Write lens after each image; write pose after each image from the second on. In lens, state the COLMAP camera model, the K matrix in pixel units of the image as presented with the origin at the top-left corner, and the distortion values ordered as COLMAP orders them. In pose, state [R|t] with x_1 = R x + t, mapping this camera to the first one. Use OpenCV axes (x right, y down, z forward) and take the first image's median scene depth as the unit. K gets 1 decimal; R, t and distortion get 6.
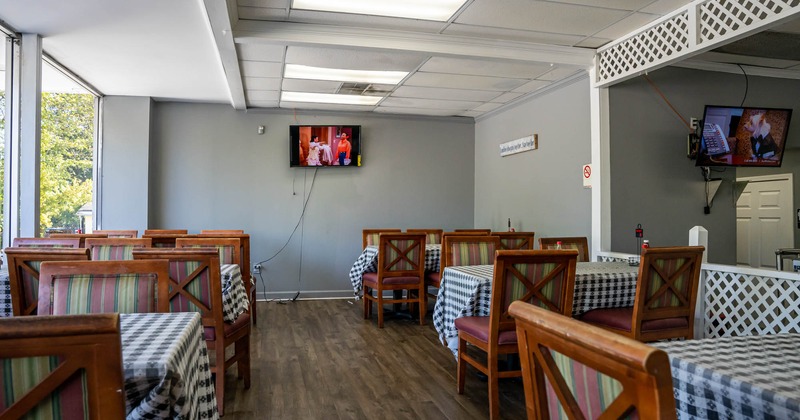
lens RADIAL K [[543.3, 0, 400.0], [0, 543.3, 210.0], [0, 0, 1]] dist [-0.137716, 0.052864]
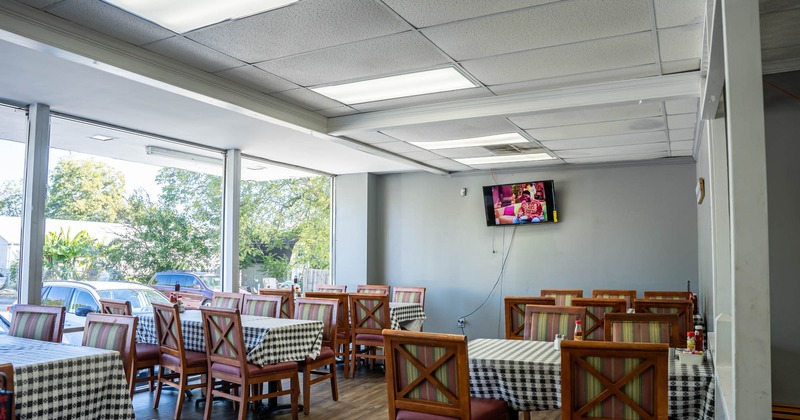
lens RADIAL K [[562.0, 0, 400.0], [0, 562.0, 210.0], [0, 0, 1]] dist [-0.145406, 0.062433]
pose [[0.753622, -0.055373, -0.654972, 0.383531], [0.005194, 0.996916, -0.078305, -0.028322], [0.657288, 0.055611, 0.751585, 0.087874]]
